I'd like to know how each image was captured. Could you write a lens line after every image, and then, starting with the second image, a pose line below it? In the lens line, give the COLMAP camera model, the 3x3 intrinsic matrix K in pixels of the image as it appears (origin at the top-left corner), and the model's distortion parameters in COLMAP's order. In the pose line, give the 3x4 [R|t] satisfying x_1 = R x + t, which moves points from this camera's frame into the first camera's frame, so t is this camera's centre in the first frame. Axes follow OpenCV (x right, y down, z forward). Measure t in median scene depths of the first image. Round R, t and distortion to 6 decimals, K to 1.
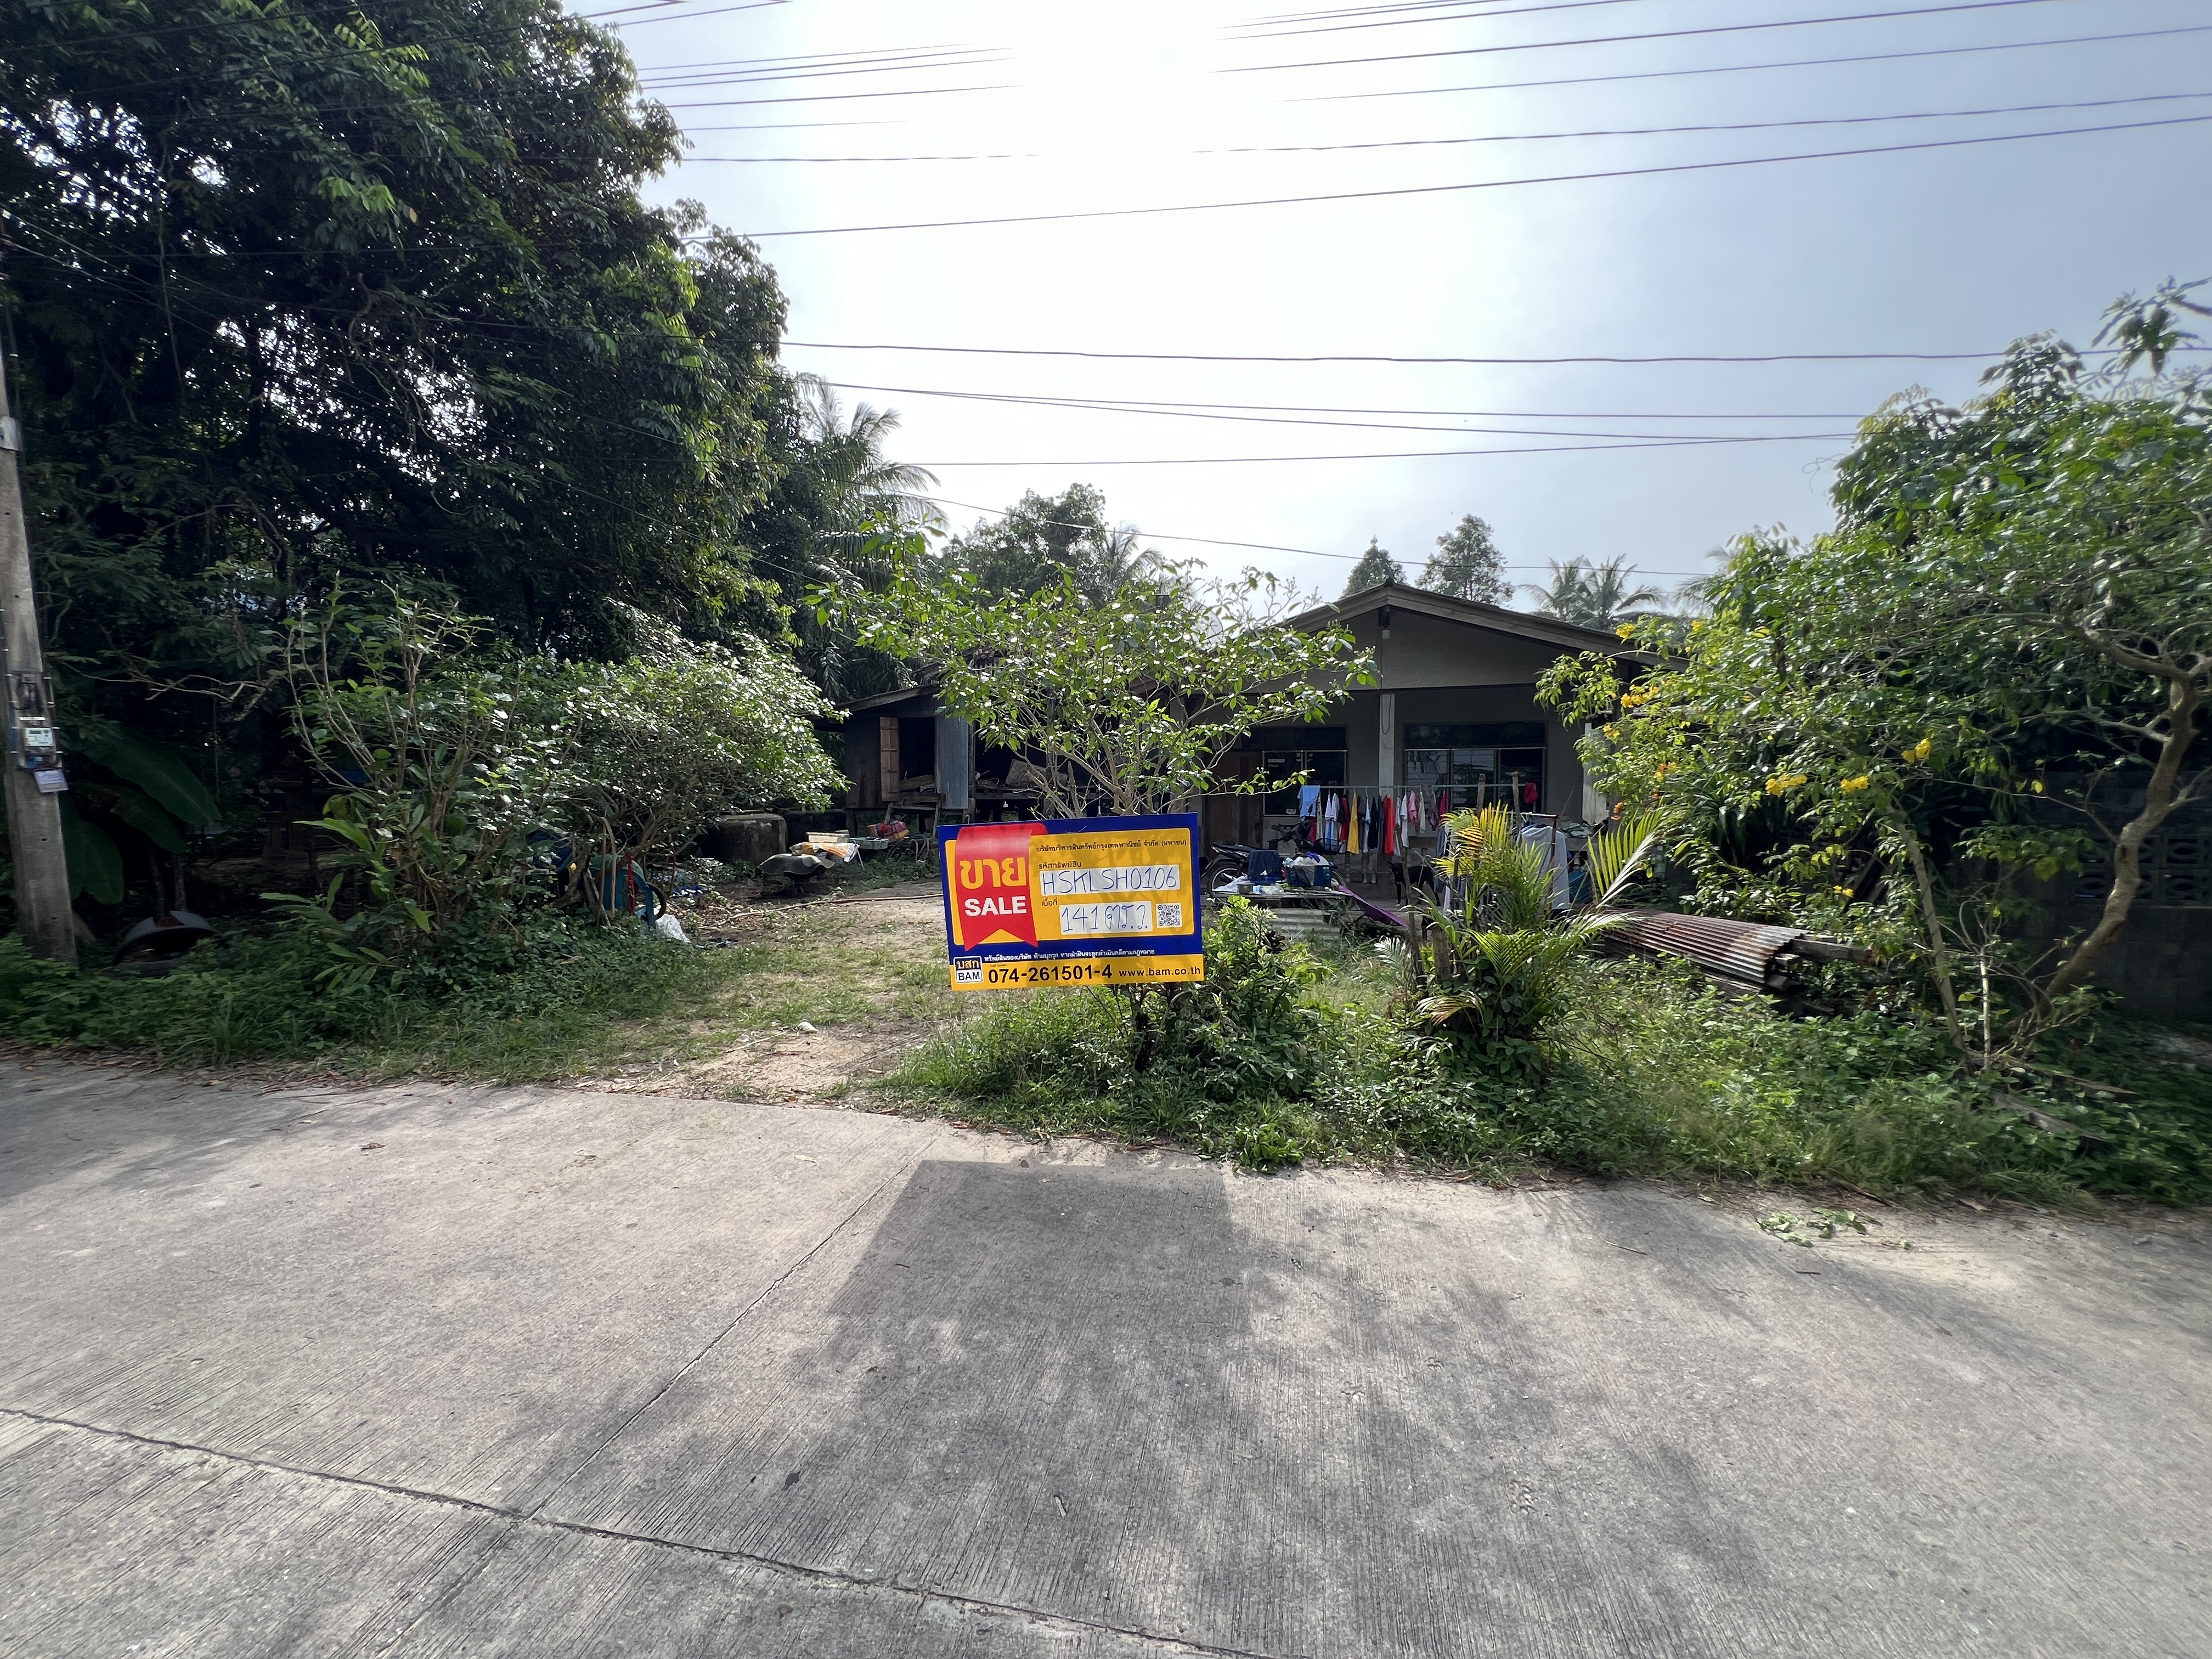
lens RADIAL K [[893.5, 0, 1103.3], [0, 893.5, 830.2], [0, 0, 1]] dist [0.000511, -0.000622]
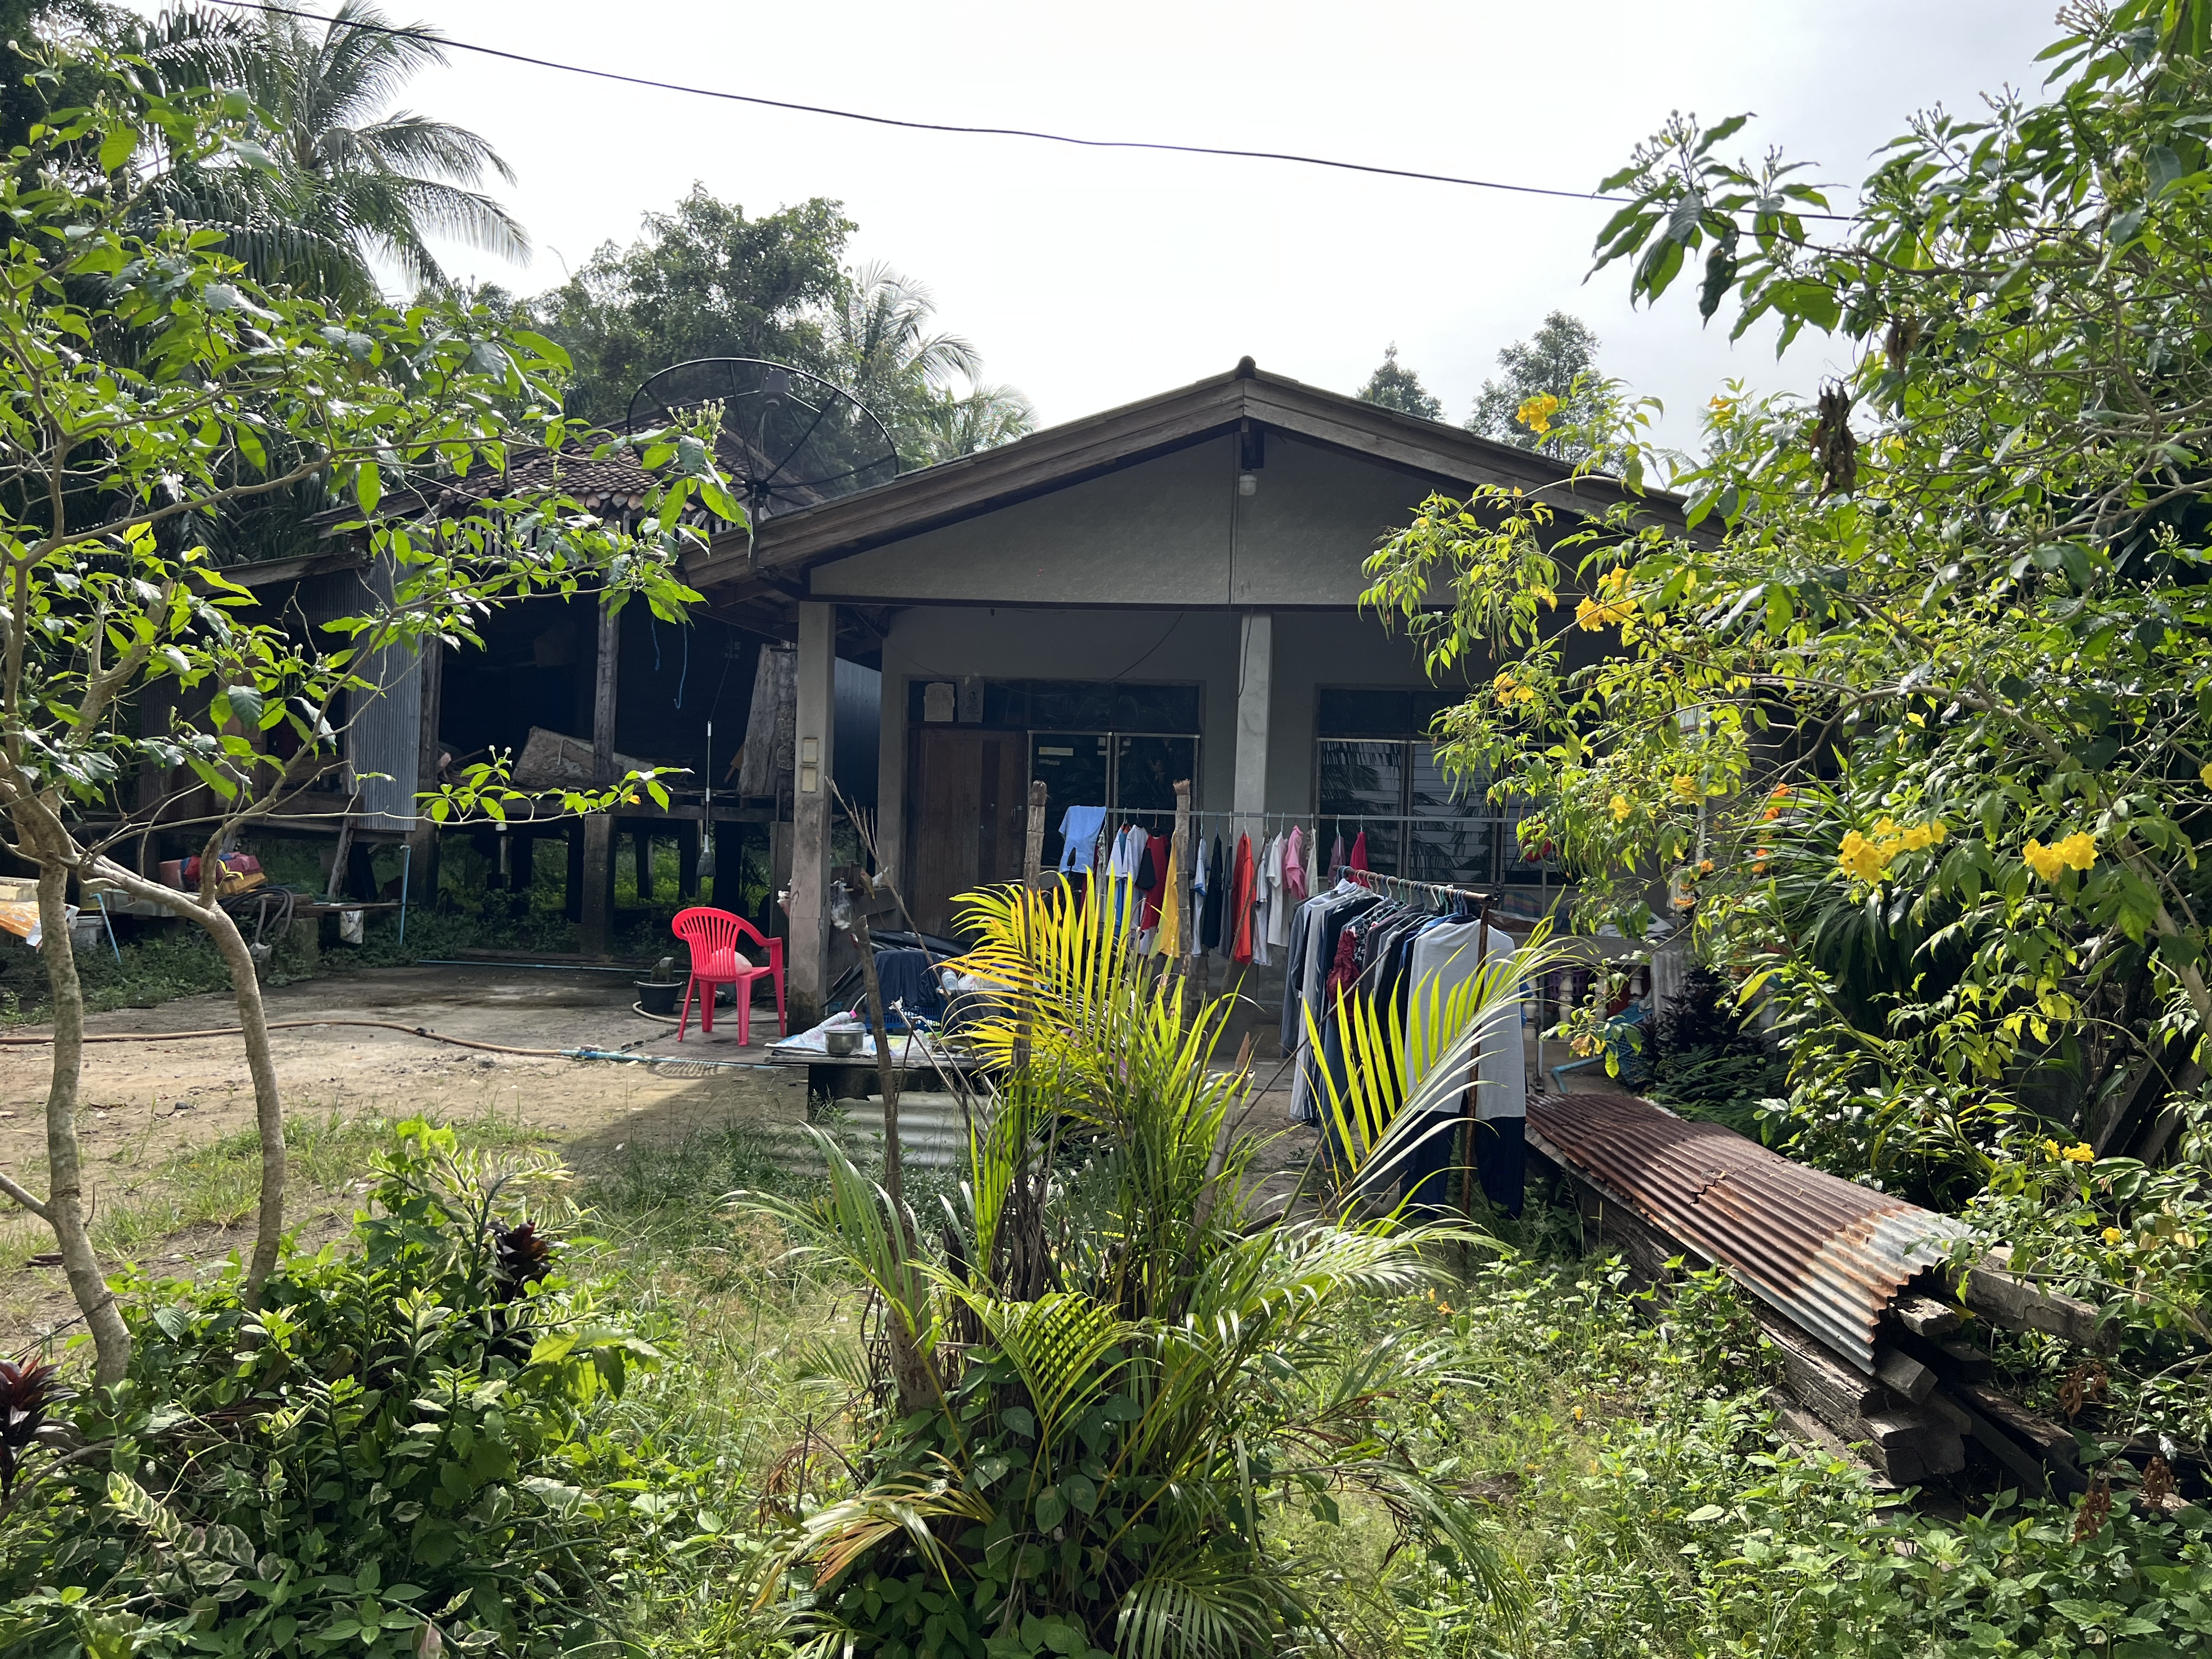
lens RADIAL K [[1683.9, 0, 1128.8], [0, 1683.9, 829.5], [0, 0, 1]] dist [0.050179, -0.056564]
pose [[0.991486, 0.035067, 0.125406, 0.297616], [-0.031113, 0.998959, -0.033348, -0.020719], [-0.126445, 0.029162, 0.991545, 0.292868]]
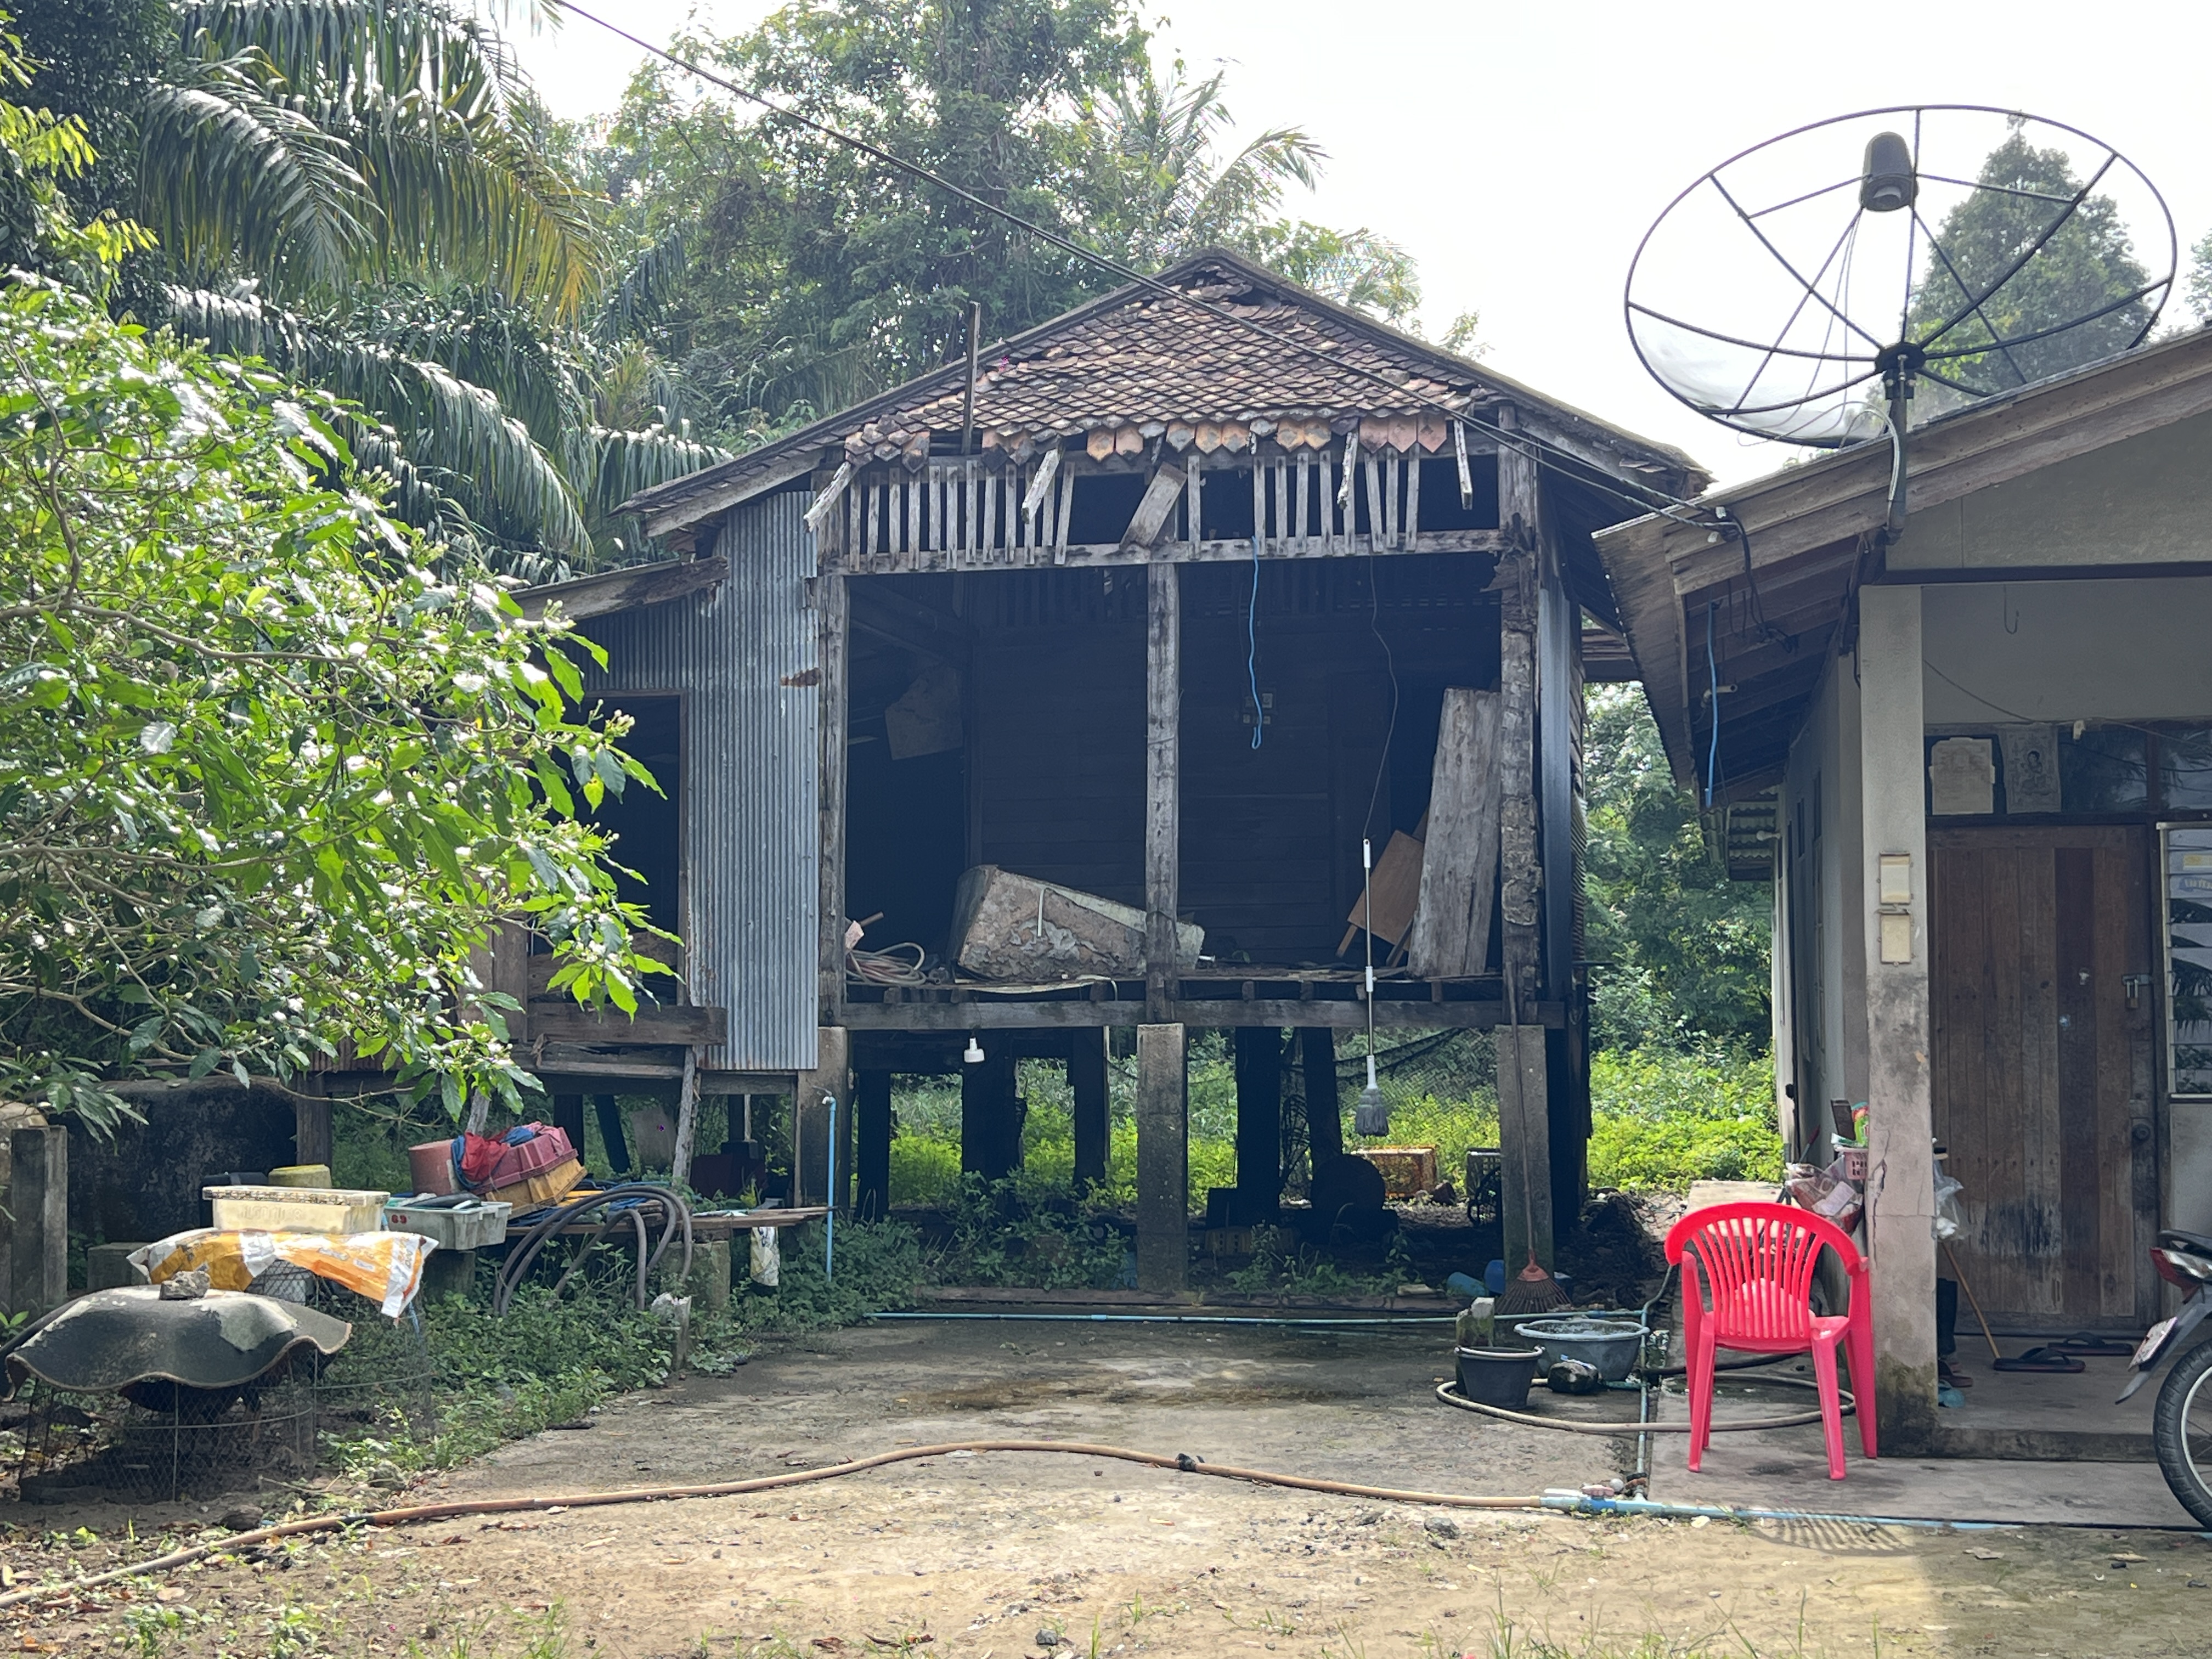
lens RADIAL K [[3027.8, 0, 1096.3], [0, 3027.8, 813.8], [0, 0, 1]] dist [0.084378, 0.000000]
pose [[0.999043, -0.002846, 0.043640, -0.331423], [0.007275, 0.994793, -0.101658, -0.025640], [-0.043124, 0.101878, 0.993862, 0.504598]]
